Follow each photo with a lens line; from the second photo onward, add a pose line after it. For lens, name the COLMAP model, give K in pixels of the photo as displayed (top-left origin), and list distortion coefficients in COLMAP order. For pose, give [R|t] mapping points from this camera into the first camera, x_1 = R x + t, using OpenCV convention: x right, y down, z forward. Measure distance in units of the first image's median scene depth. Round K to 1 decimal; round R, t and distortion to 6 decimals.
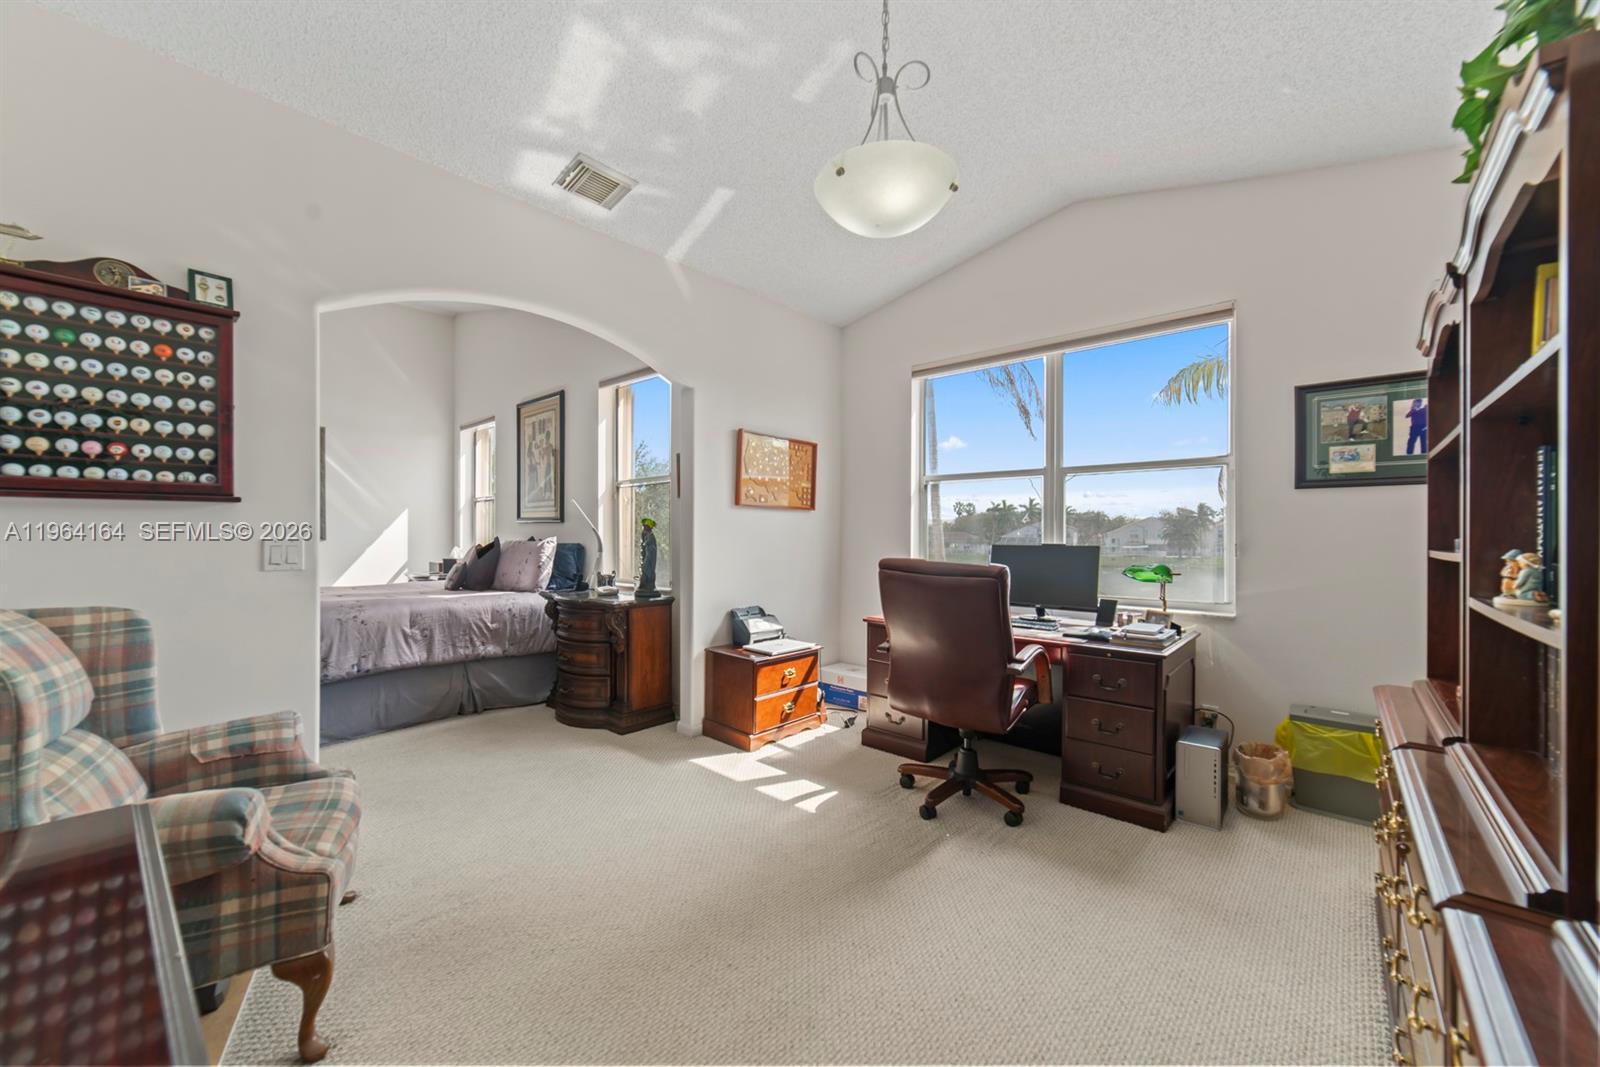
lens RADIAL K [[613.0, 0, 791.5], [0, 613.0, 527.0], [0, 0, 1]] dist [-0.020031, 0.000208]
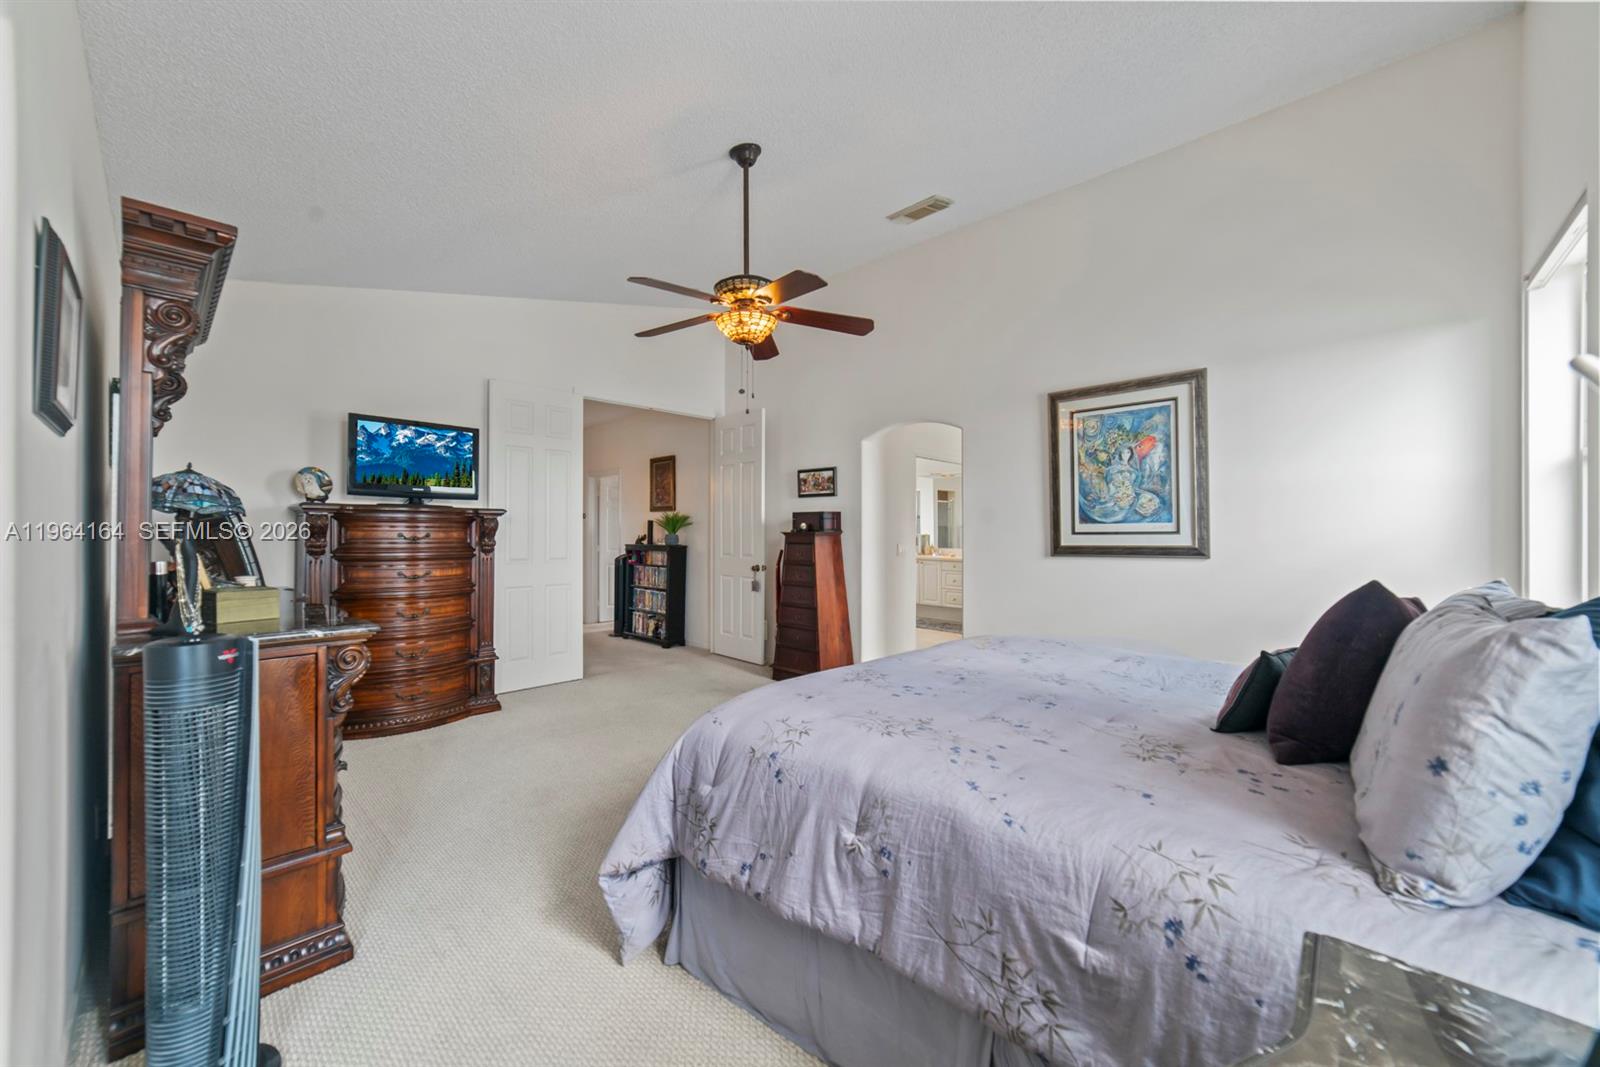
lens RADIAL K [[613.0, 0, 791.5], [0, 613.0, 527.0], [0, 0, 1]] dist [-0.020031, 0.000208]
pose [[-0.038207, -0.009379, -0.999226, -0.494338], [0.005738, 0.999937, -0.009605, -0.021599], [0.999253, -0.006101, -0.038151, 1.844736]]
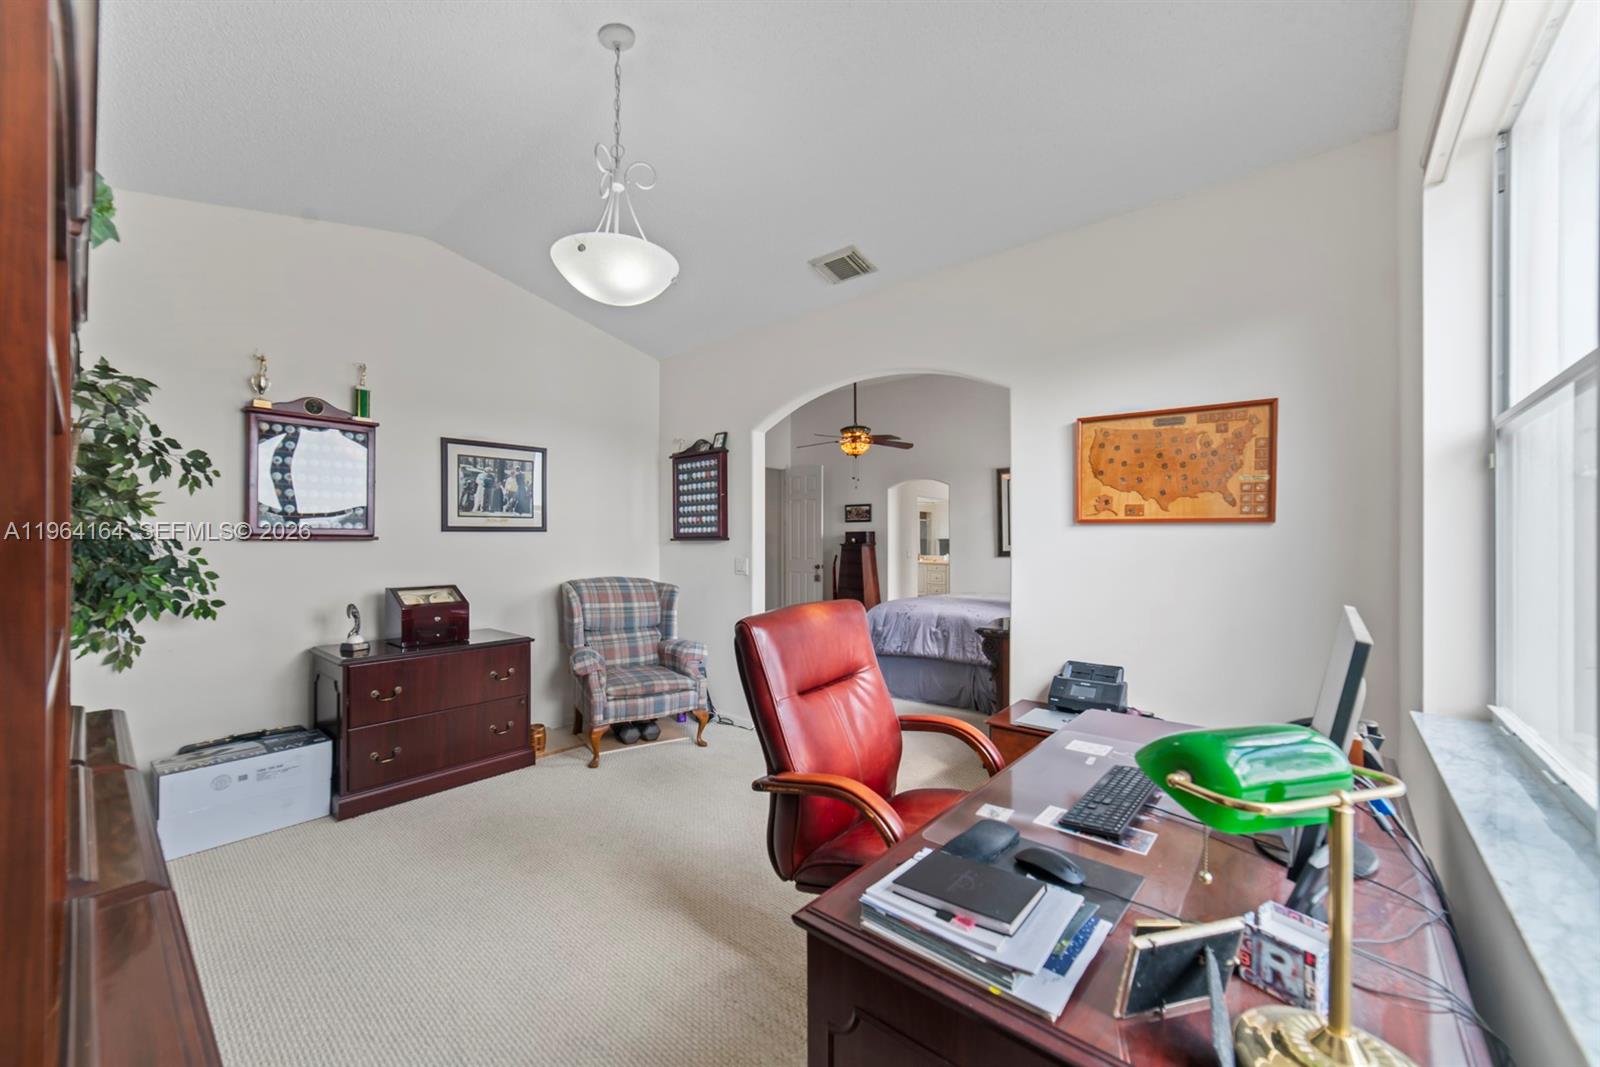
lens RADIAL K [[613.0, 0, 791.5], [0, 613.0, 527.0], [0, 0, 1]] dist [-0.020031, 0.000208]
pose [[0.016142, -0.027646, -0.999487, 1.267028], [0.007430, 0.999593, -0.027529, -0.027644], [0.999842, -0.006982, 0.016340, 1.274154]]
